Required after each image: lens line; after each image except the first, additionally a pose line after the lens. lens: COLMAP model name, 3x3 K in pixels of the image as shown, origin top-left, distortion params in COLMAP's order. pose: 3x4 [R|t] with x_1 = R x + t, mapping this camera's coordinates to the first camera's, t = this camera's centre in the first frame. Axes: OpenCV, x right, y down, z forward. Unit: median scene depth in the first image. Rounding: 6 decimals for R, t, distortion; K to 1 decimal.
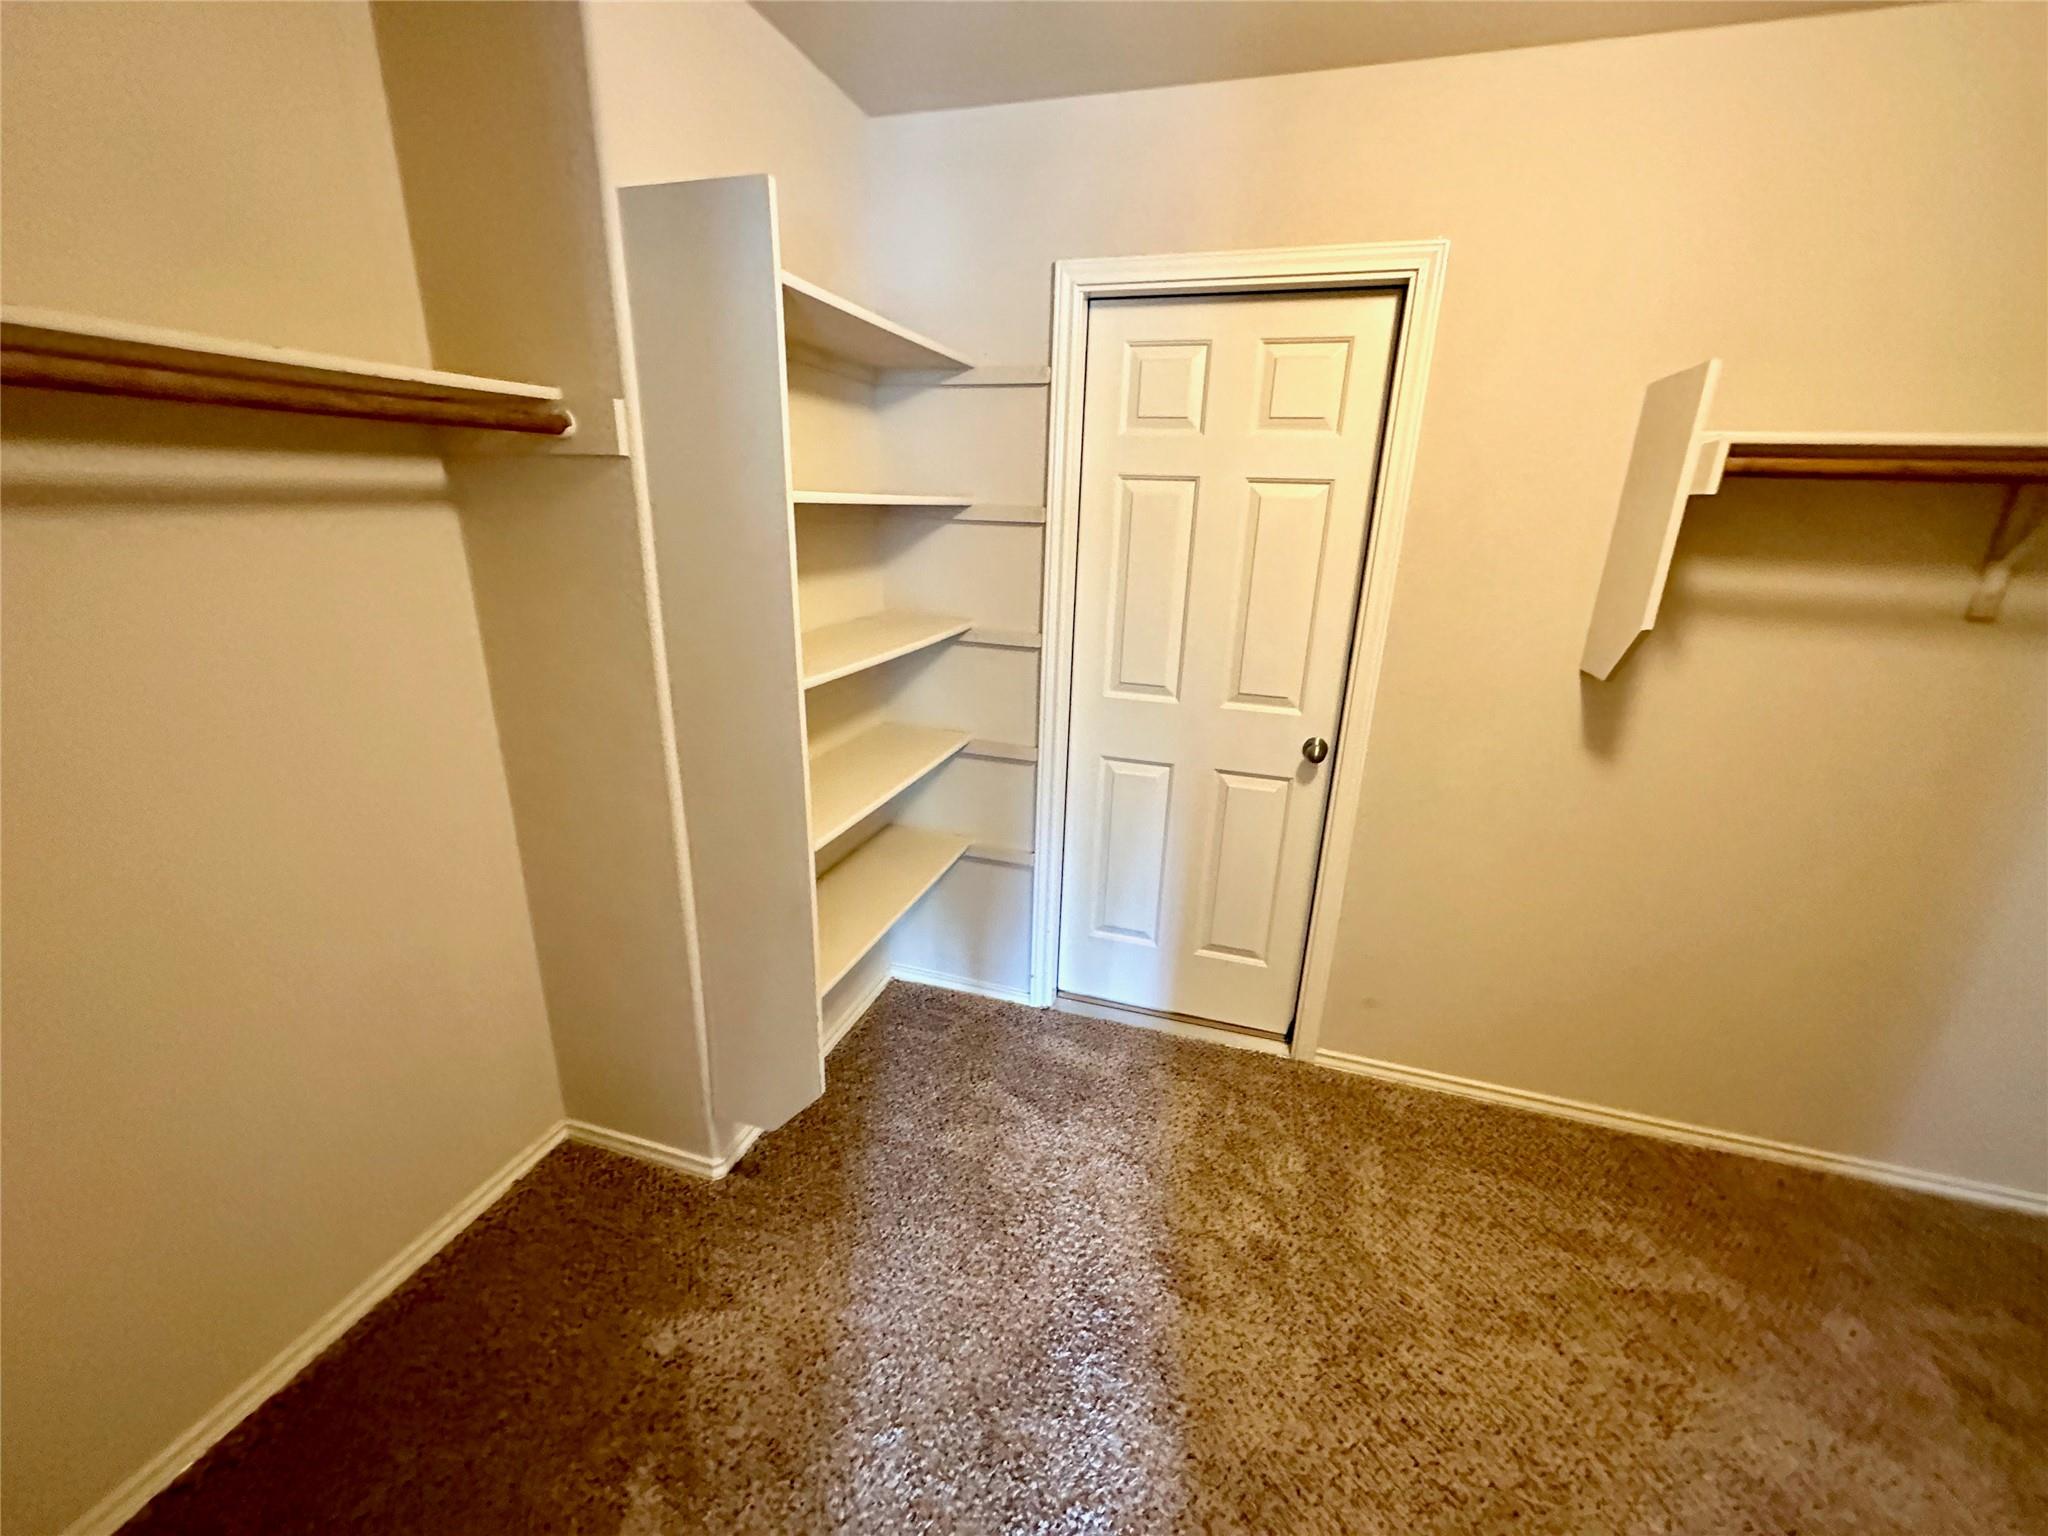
lens RADIAL K [[818.2, 0, 1023.0], [0, 818.2, 767.3], [0, 0, 1]] dist [-0.000509, -0.000336]
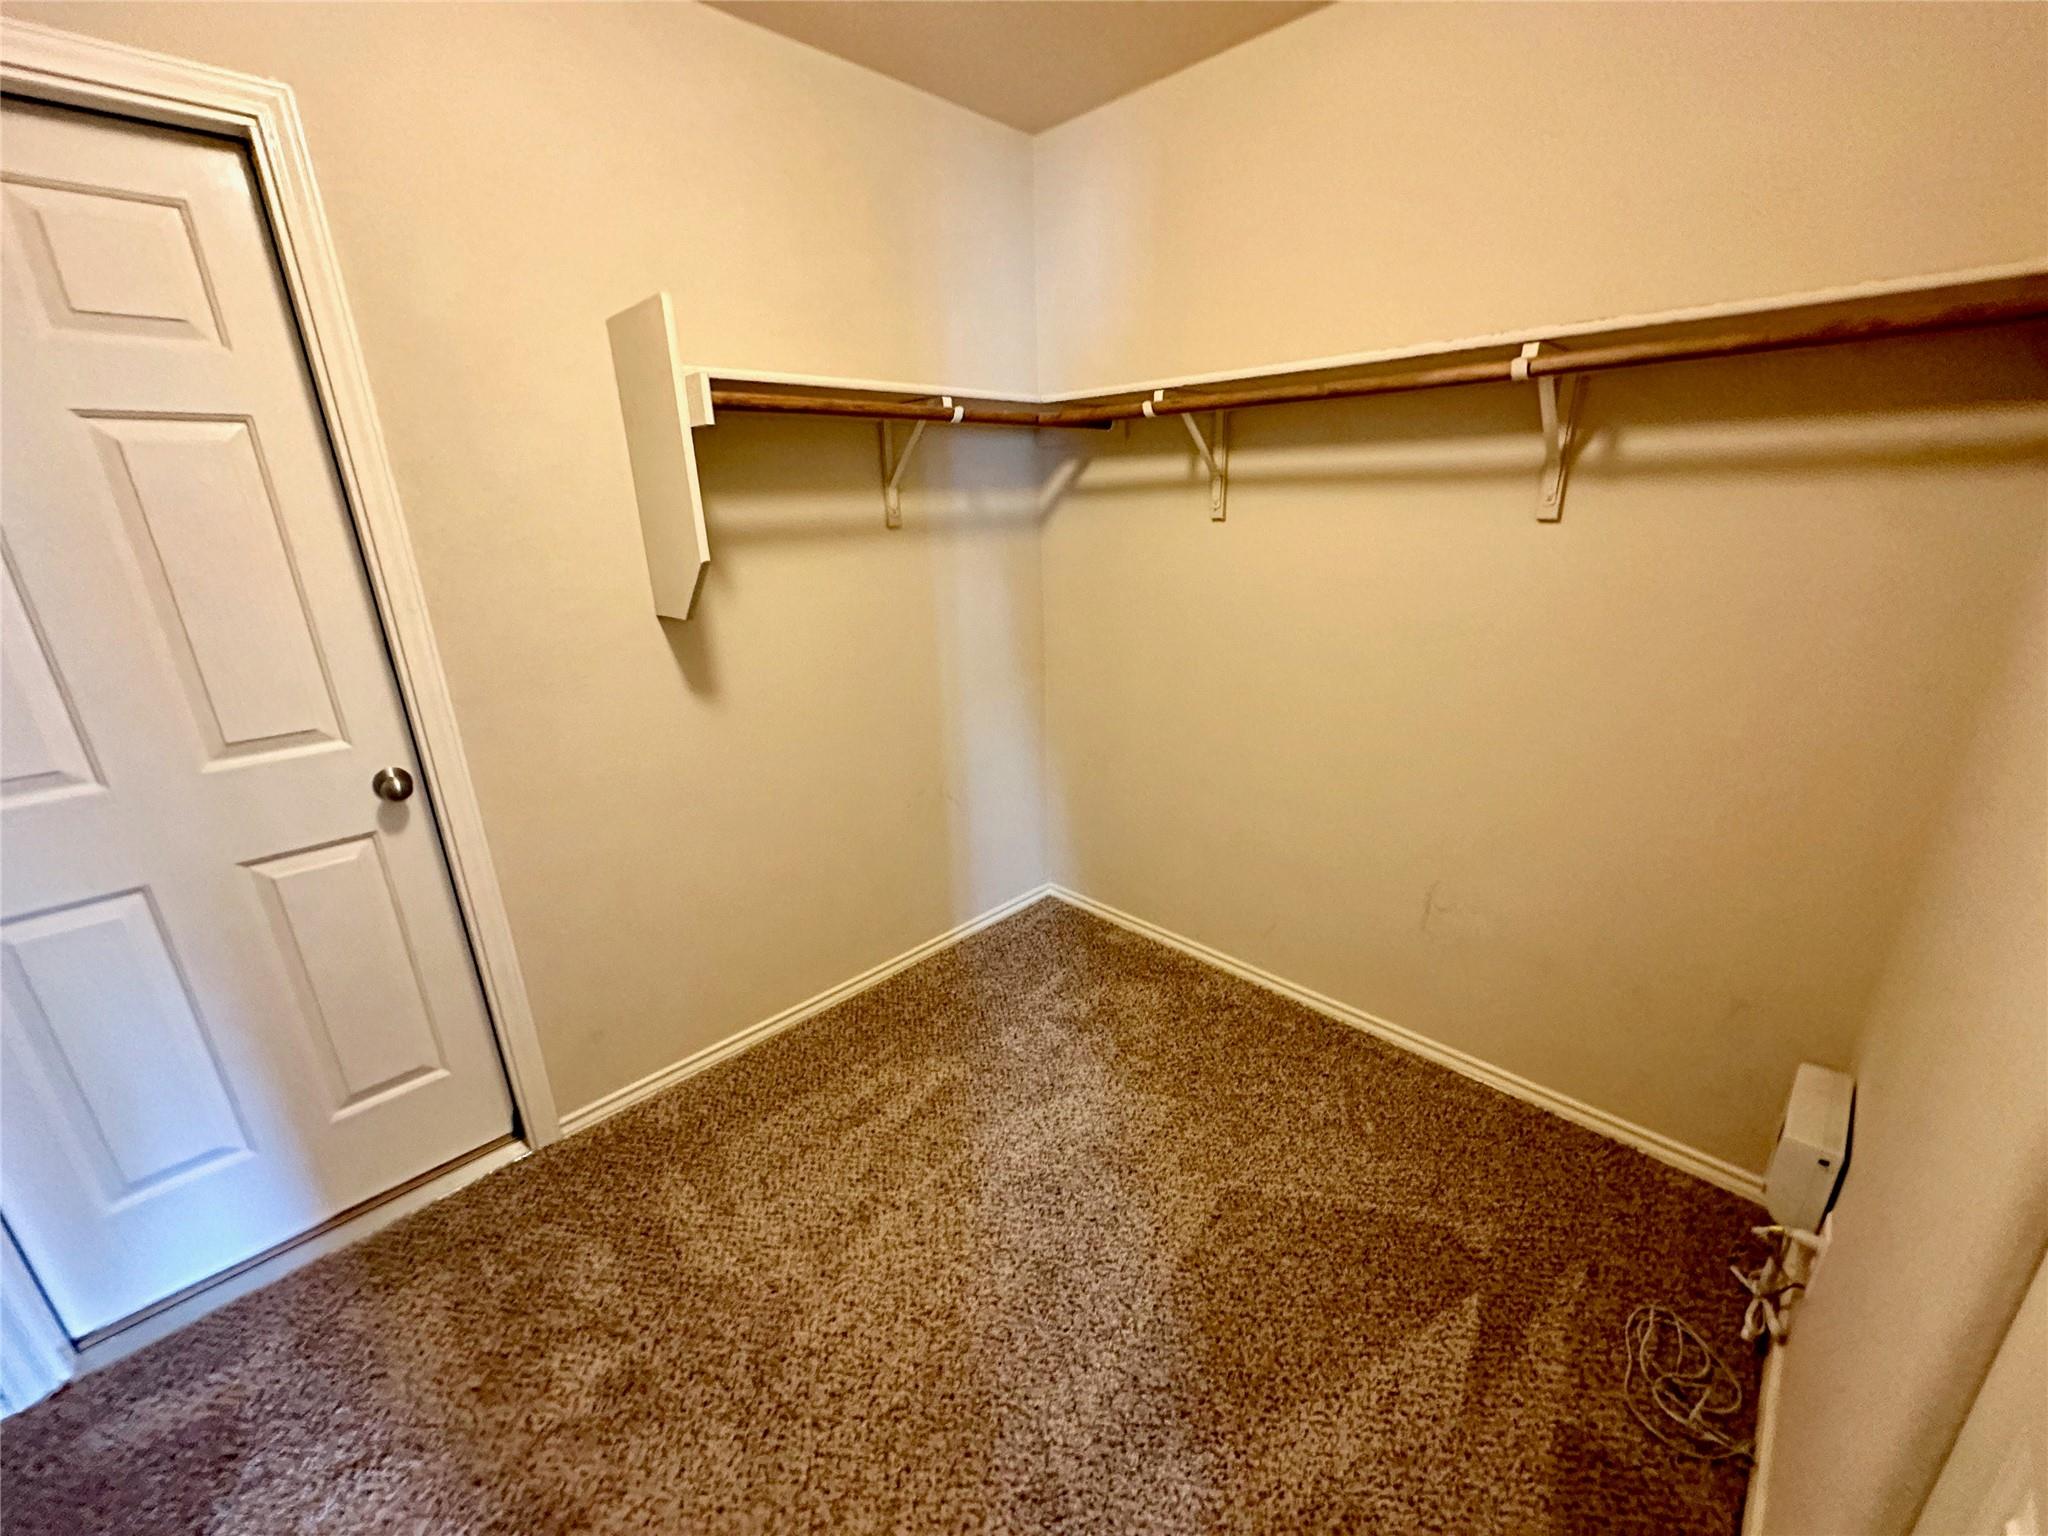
lens RADIAL K [[818.2, 0, 1030.0], [0, 818.2, 768.0], [0, 0, 1]] dist [-0.000509, -0.000336]
pose [[0.460336, -0.322670, 0.827028, 0.012089], [0.309079, 0.931573, 0.191421, 0.001764], [-0.832202, 0.167499, 0.528567, 0.131182]]
